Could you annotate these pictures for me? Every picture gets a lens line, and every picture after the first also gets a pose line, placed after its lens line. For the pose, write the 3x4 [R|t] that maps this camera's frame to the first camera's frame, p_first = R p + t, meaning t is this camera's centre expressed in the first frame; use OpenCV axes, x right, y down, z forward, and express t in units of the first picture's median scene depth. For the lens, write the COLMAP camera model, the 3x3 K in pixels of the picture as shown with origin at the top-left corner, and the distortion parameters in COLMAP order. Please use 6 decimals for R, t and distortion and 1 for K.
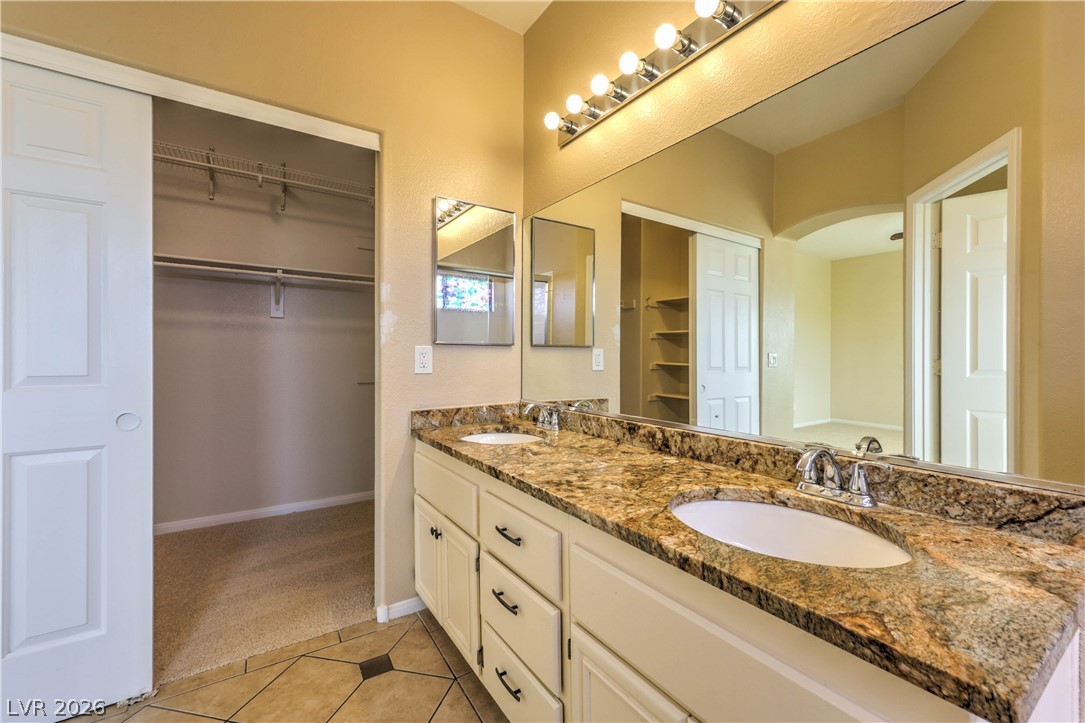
lens RADIAL K [[441.3, 0, 550.1], [0, 441.3, 348.8], [0, 0, 1]] dist [0.000901, 0.000042]
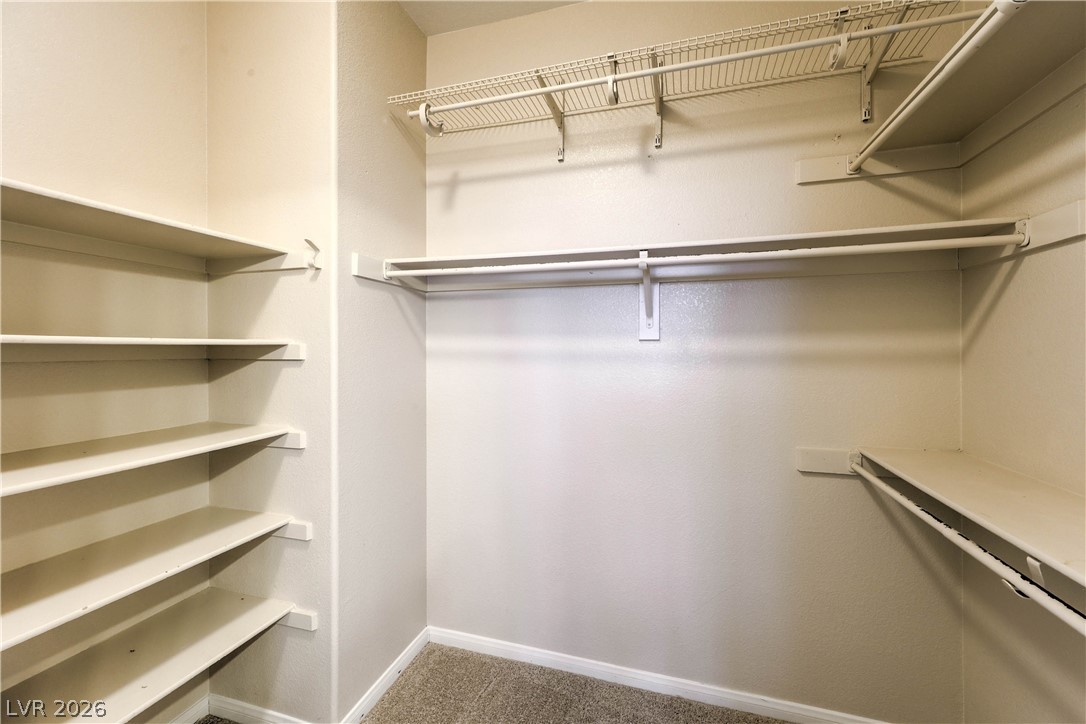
lens RADIAL K [[441.7, 0, 550.6], [0, 441.7, 349.3], [0, 0, 1]] dist [0.000901, 0.000042]
pose [[0.628416, -0.000007, -0.777877, -0.267007], [0.007481, 0.999954, 0.006034, -0.065436], [0.777841, -0.009612, 0.628387, 0.561877]]
